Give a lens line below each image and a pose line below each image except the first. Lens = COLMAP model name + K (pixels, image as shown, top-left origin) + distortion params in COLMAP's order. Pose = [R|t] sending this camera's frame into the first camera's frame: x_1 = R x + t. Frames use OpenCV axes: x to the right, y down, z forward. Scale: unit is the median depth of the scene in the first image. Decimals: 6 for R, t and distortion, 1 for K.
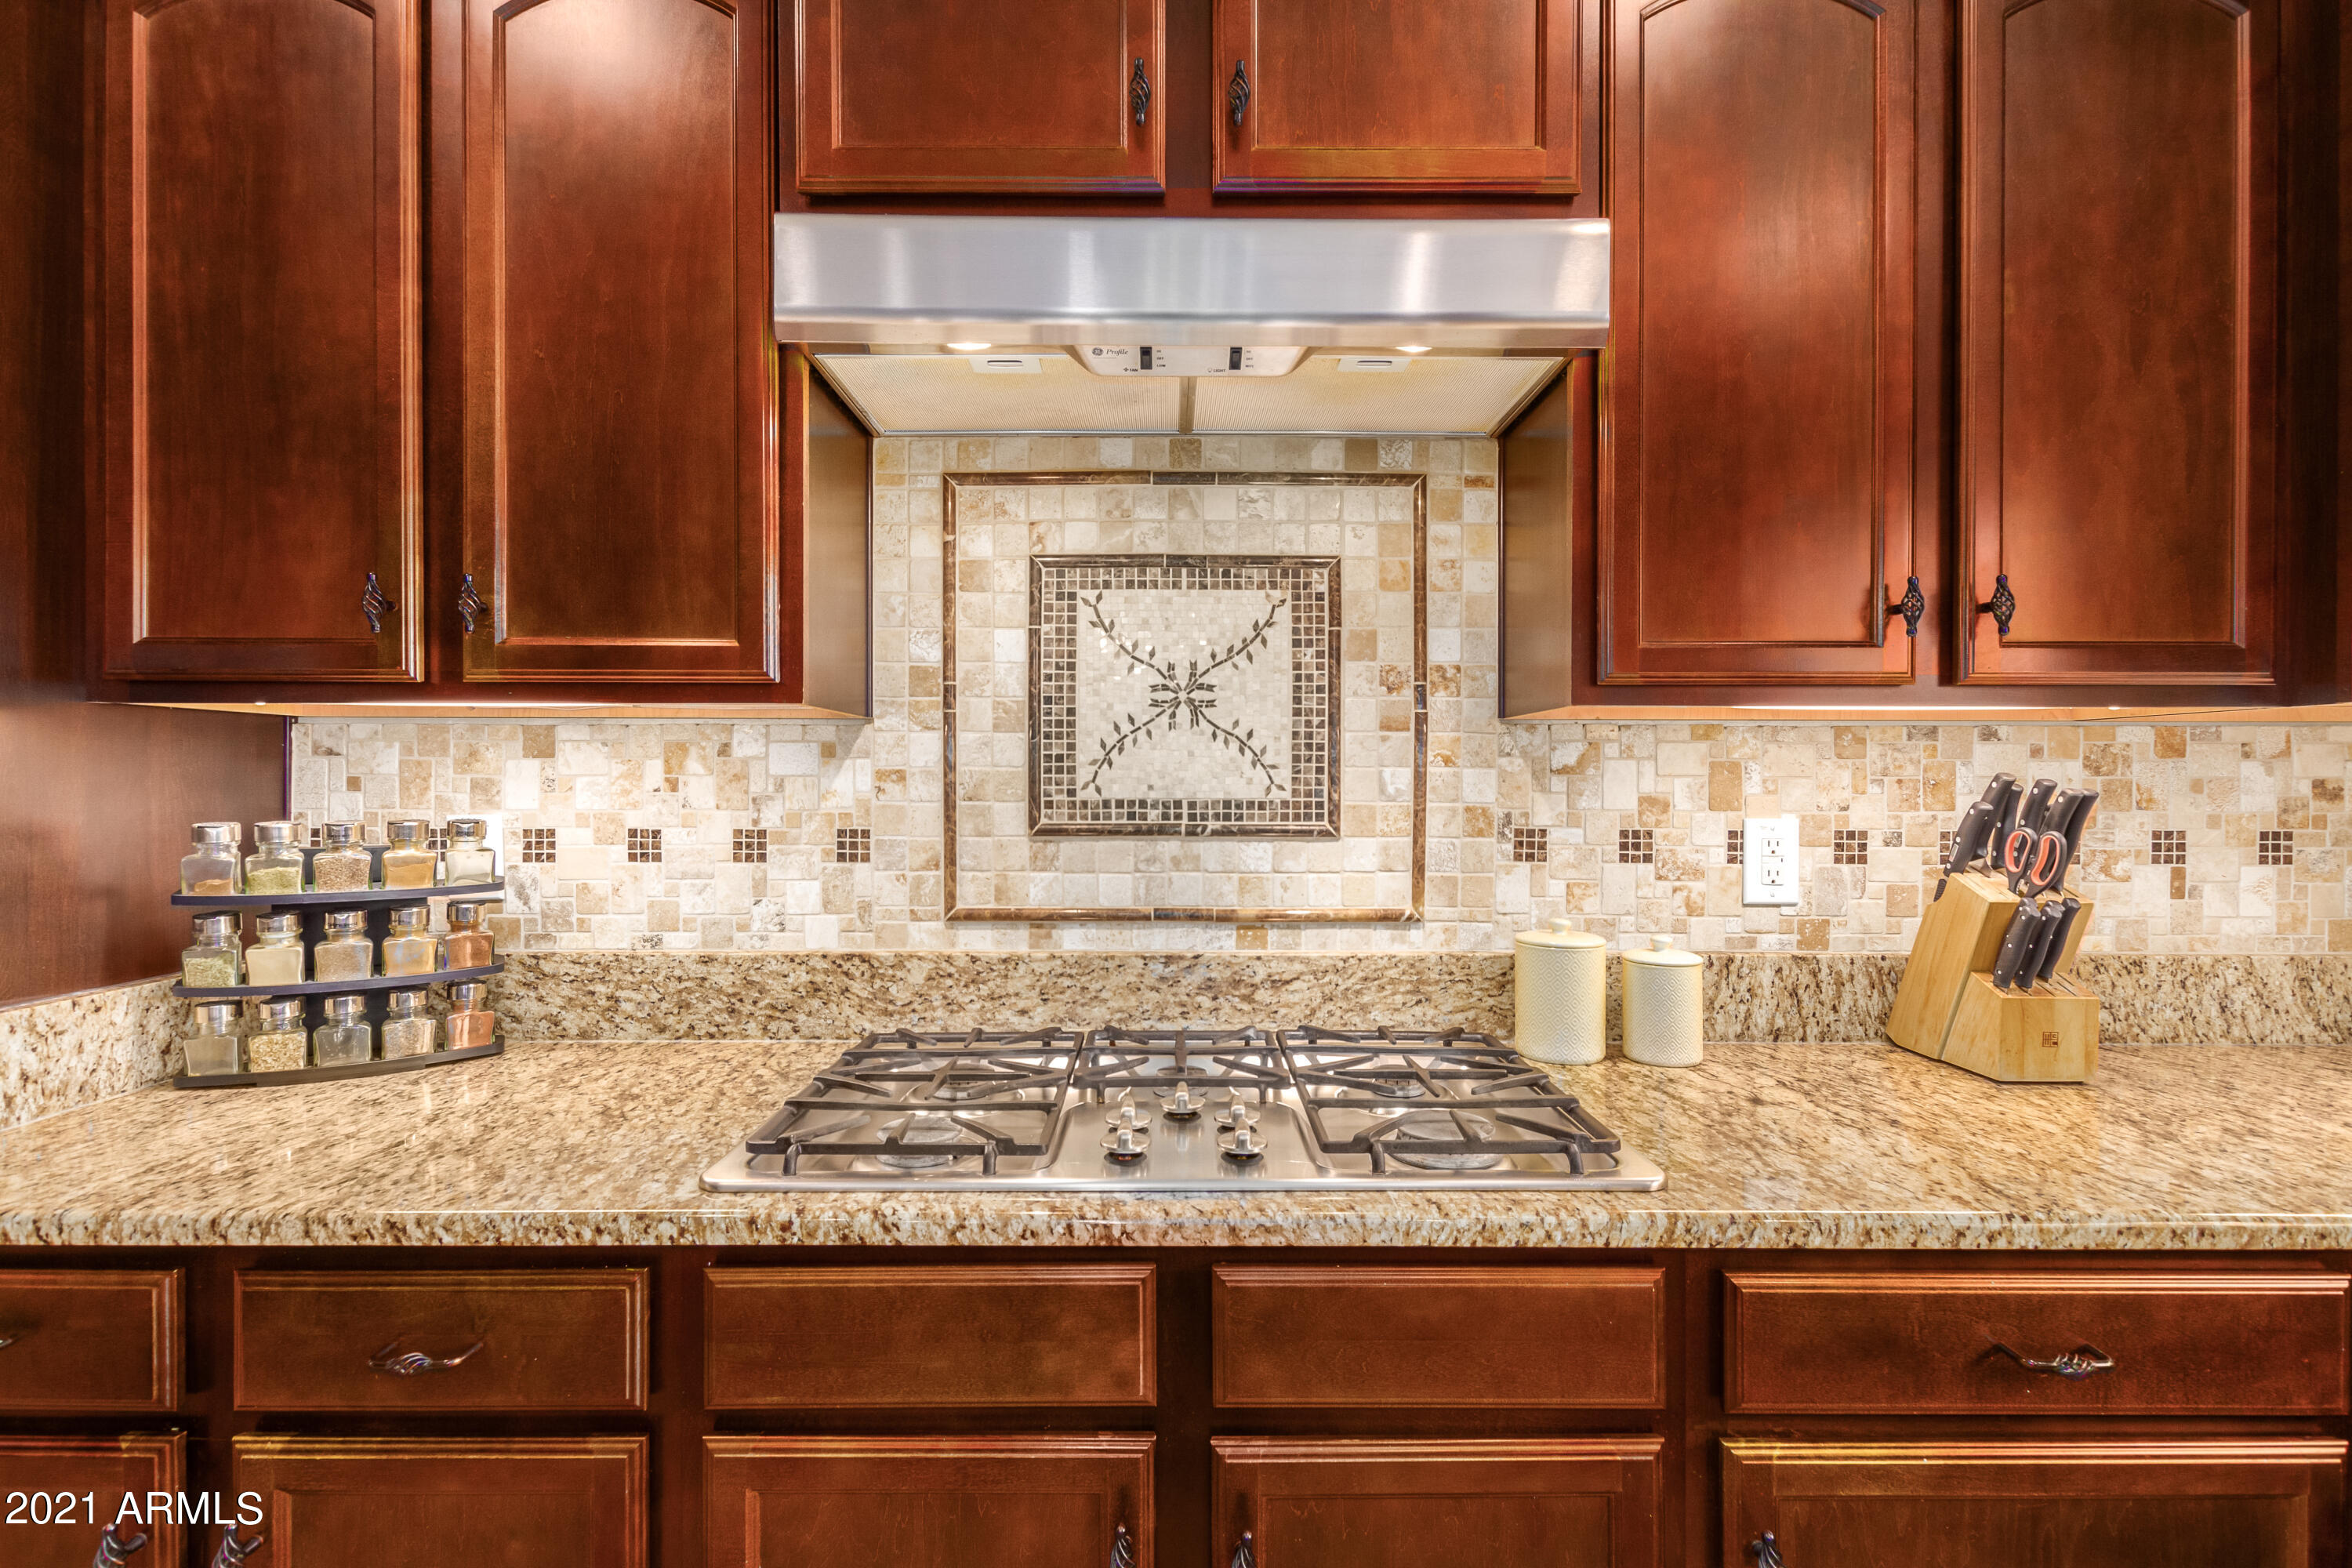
lens RADIAL K [[1063.5, 0, 1173.0], [0, 1063.5, 801.0], [0, 0, 1]] dist [0.001732, 0.000130]
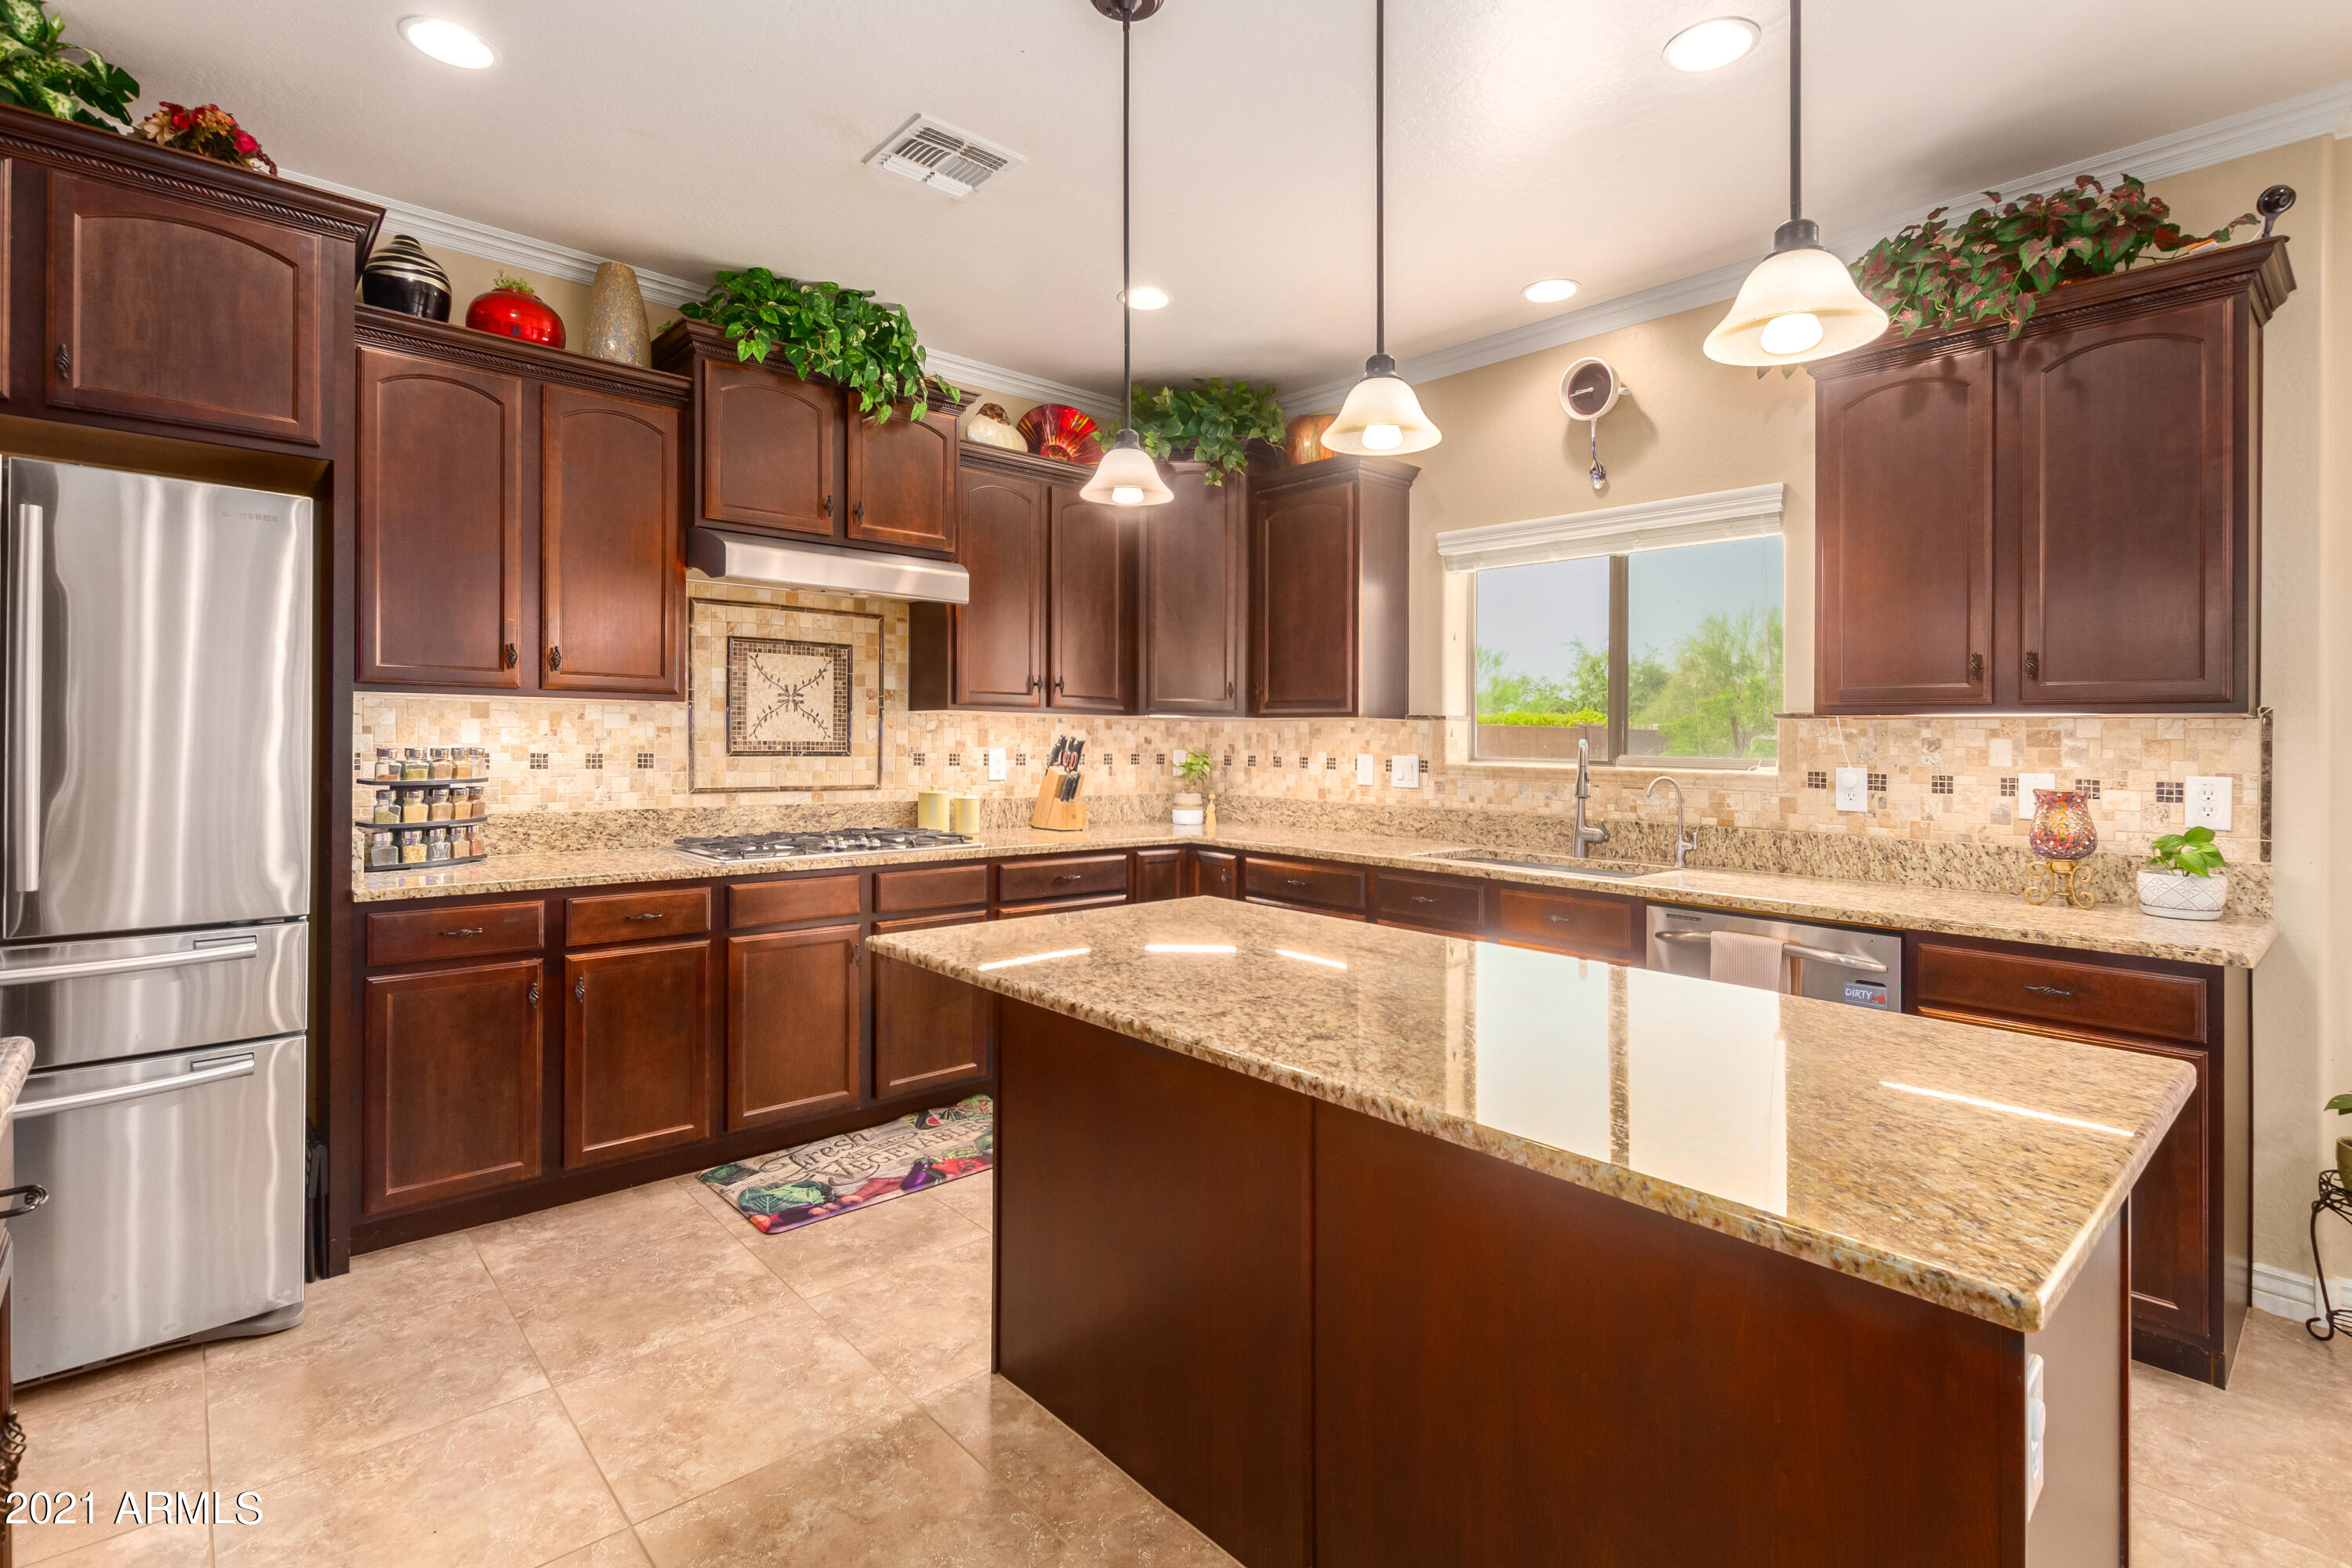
lens RADIAL K [[1111.9, 0, 1179.7], [0, 1111.9, 723.1], [0, 0, 1]] dist [0.013380, 0.000175]
pose [[0.736501, 0.018380, 0.676187, -1.054769], [0.002288, 0.999557, -0.029662, 0.034993], [-0.676433, 0.023393, 0.736133, -1.467124]]
